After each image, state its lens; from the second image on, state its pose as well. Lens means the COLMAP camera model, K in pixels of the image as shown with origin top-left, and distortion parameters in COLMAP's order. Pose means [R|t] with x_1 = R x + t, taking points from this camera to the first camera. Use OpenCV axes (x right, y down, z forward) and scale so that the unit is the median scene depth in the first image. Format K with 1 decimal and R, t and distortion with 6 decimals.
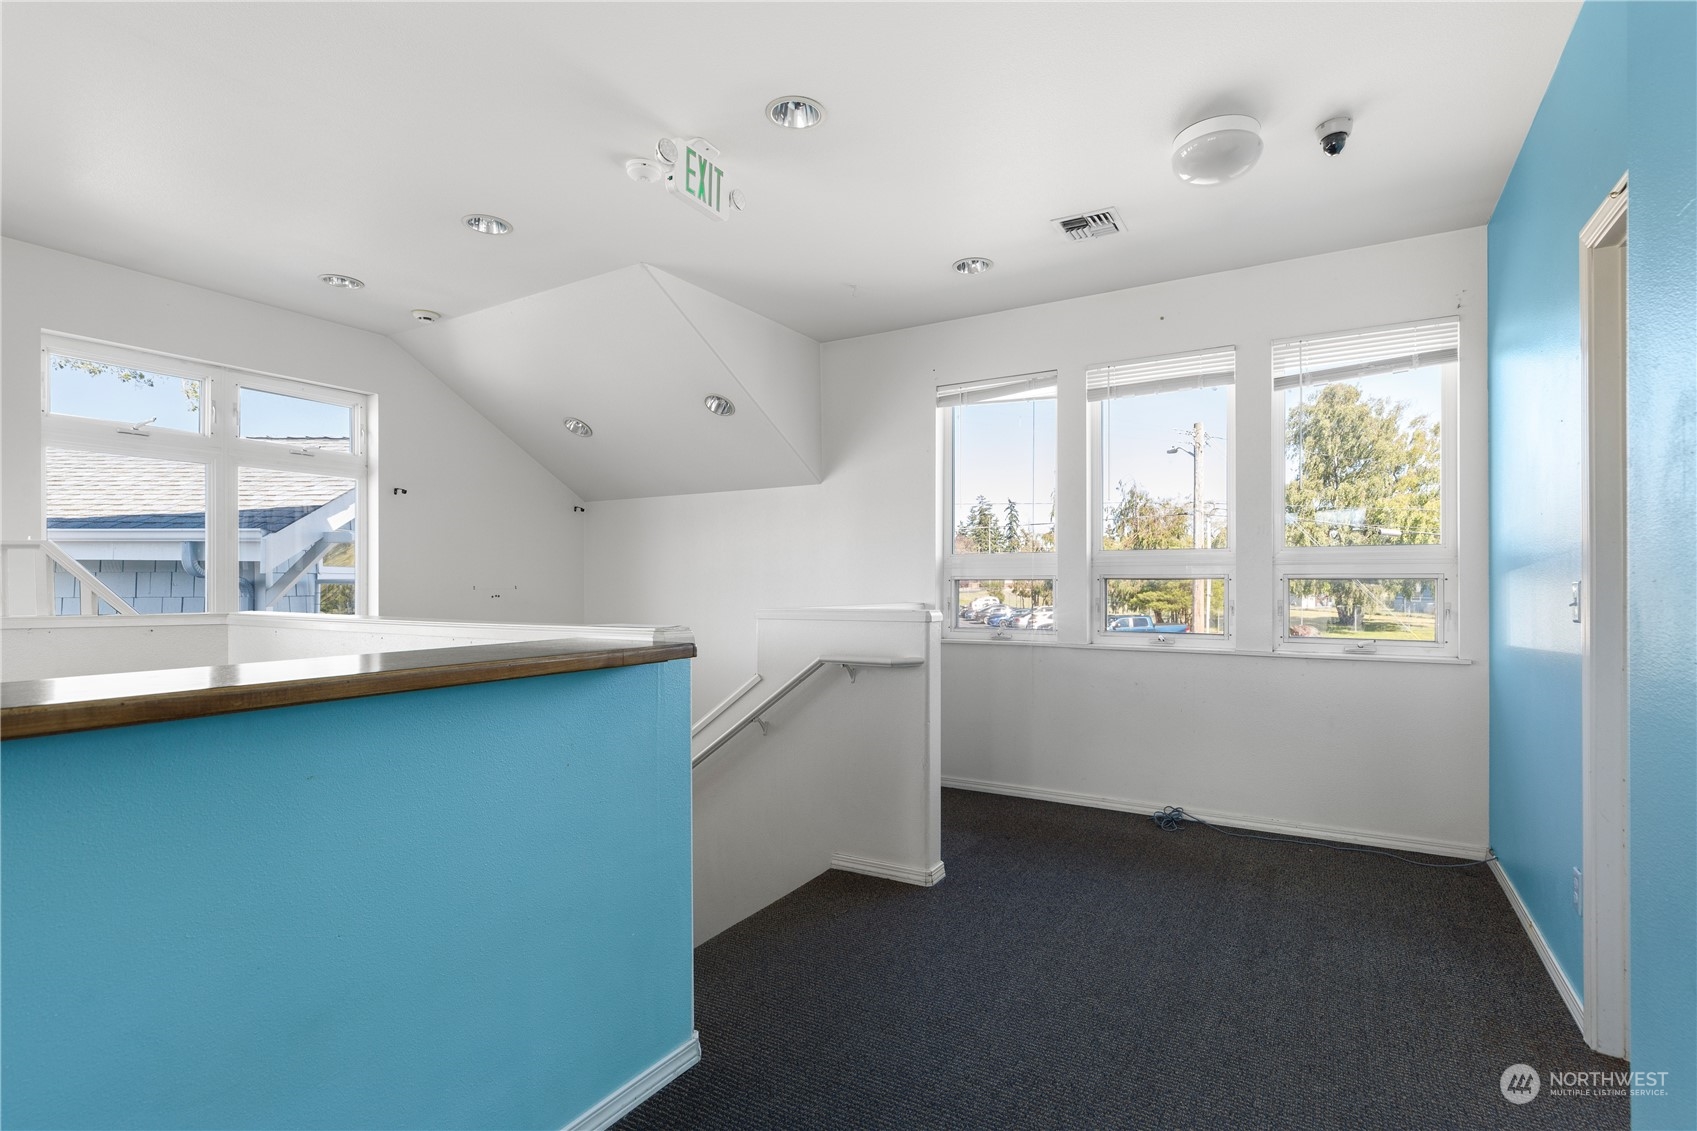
lens RADIAL K [[805.7, 0, 854.7], [0, 805.7, 578.0], [0, 0, 1]] dist [-0.001722, -0.000235]
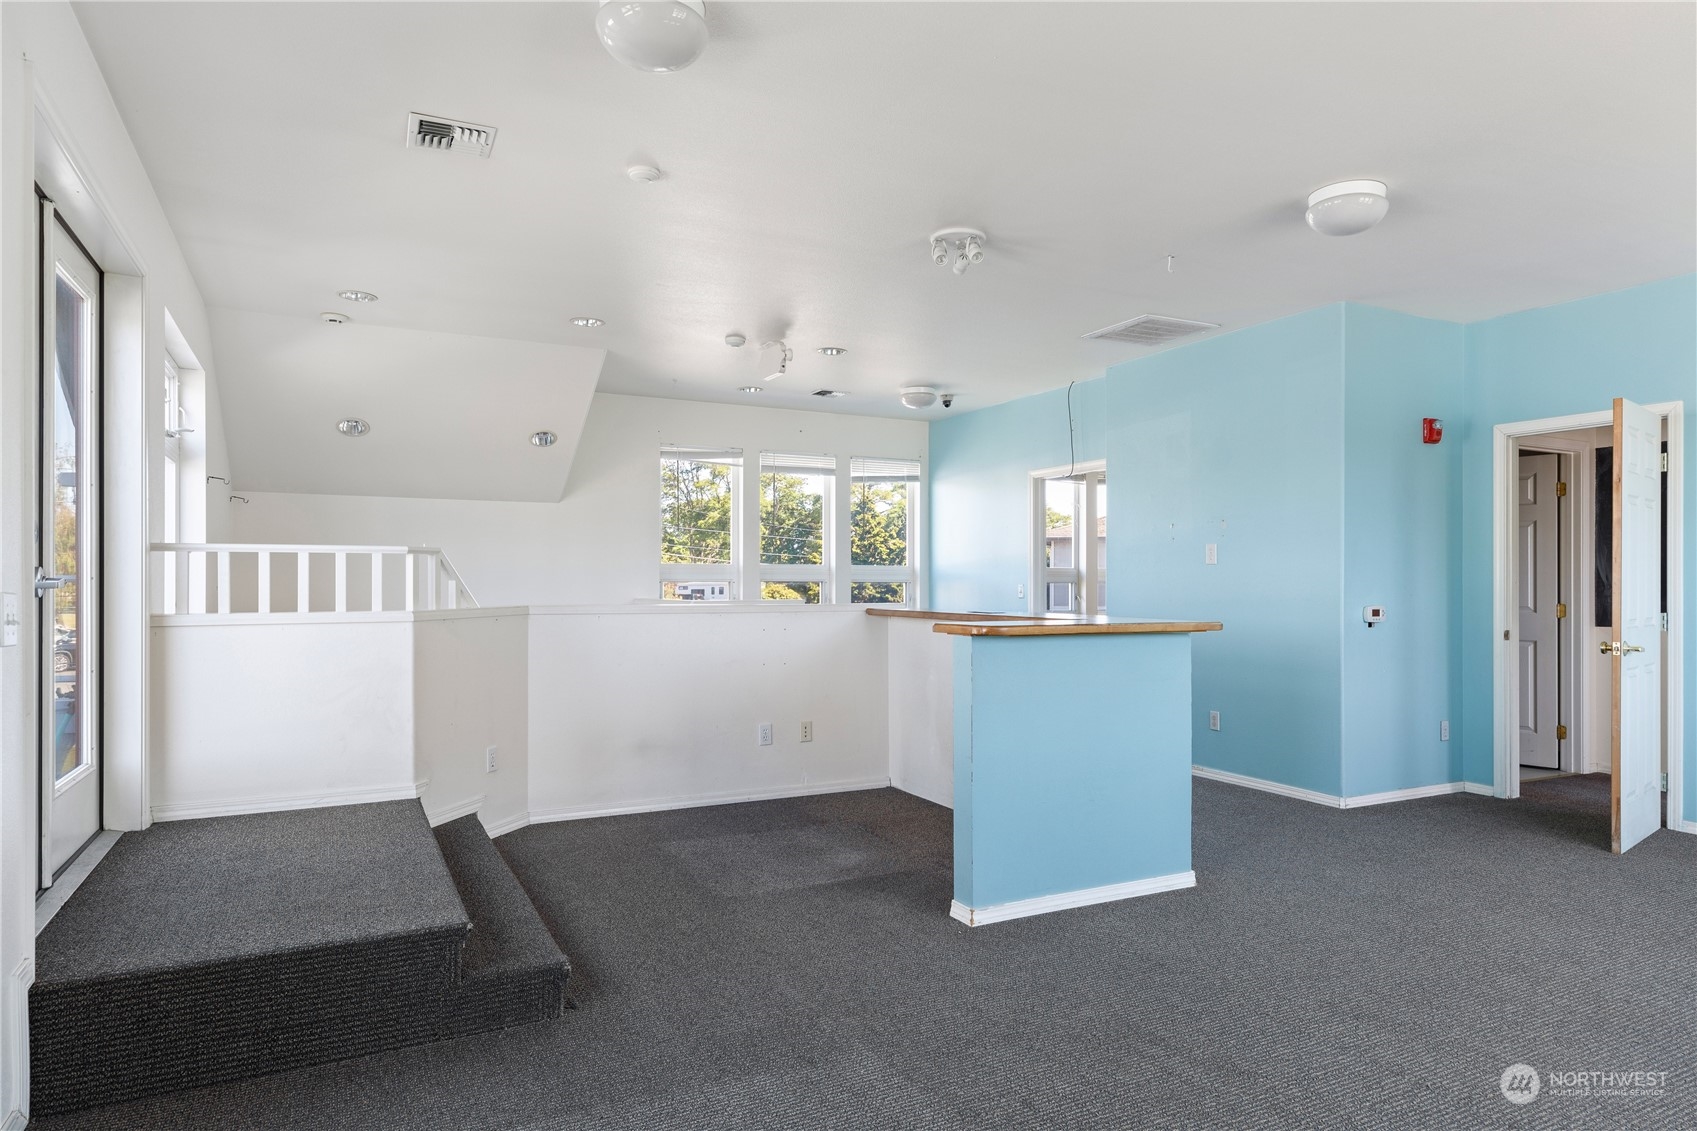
lens RADIAL K [[1012.3, 0, 858.5], [0, 1012.3, 571.7], [0, 0, 1]] dist [0.002288, 0.000176]
pose [[0.526694, 0.011987, 0.849971, -1.211068], [-0.007921, 0.999926, -0.009193, -0.001321], [-0.850018, -0.001891, 0.526750, -0.218477]]
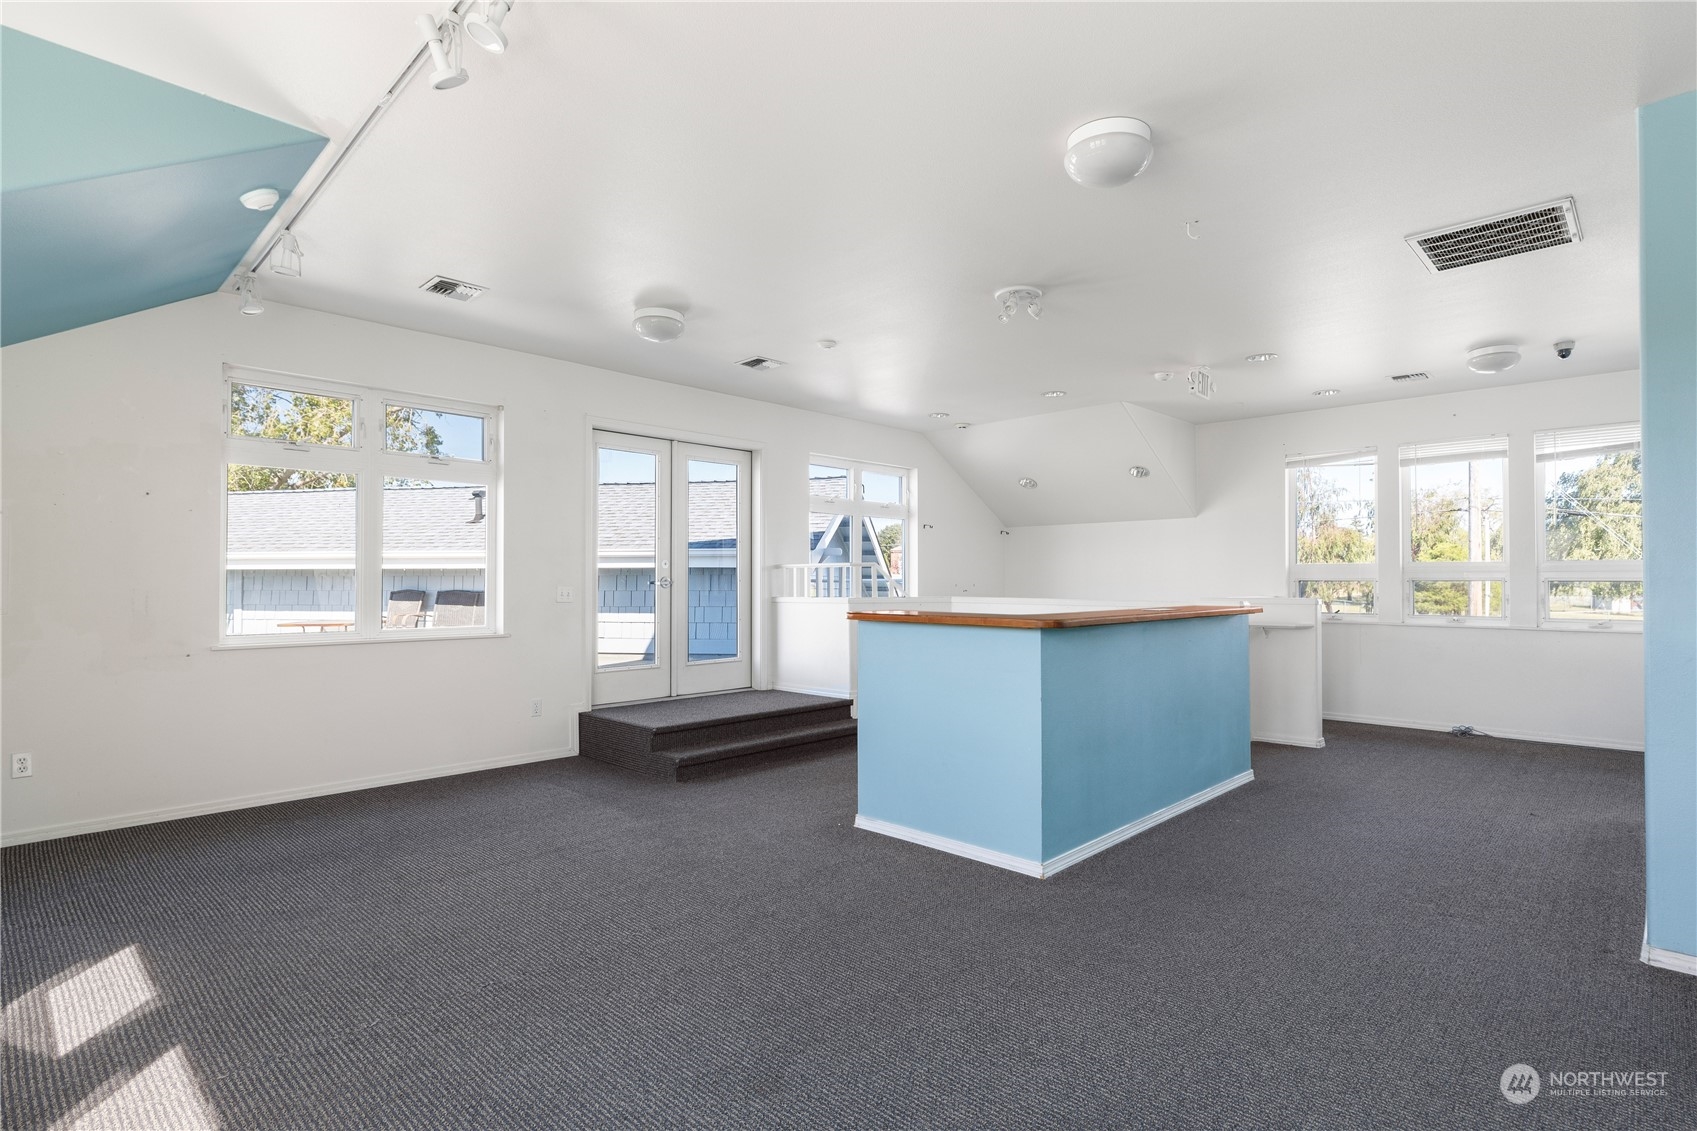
lens RADIAL K [[839.5, 0, 858.6], [0, 839.5, 566.6], [0, 0, 1]] dist [0.000287, 0.001194]
pose [[0.974239, -0.002583, -0.225501, -0.332897], [-0.000117, 0.999928, -0.011959, -0.005658], [0.225516, 0.011677, 0.974169, -0.744789]]
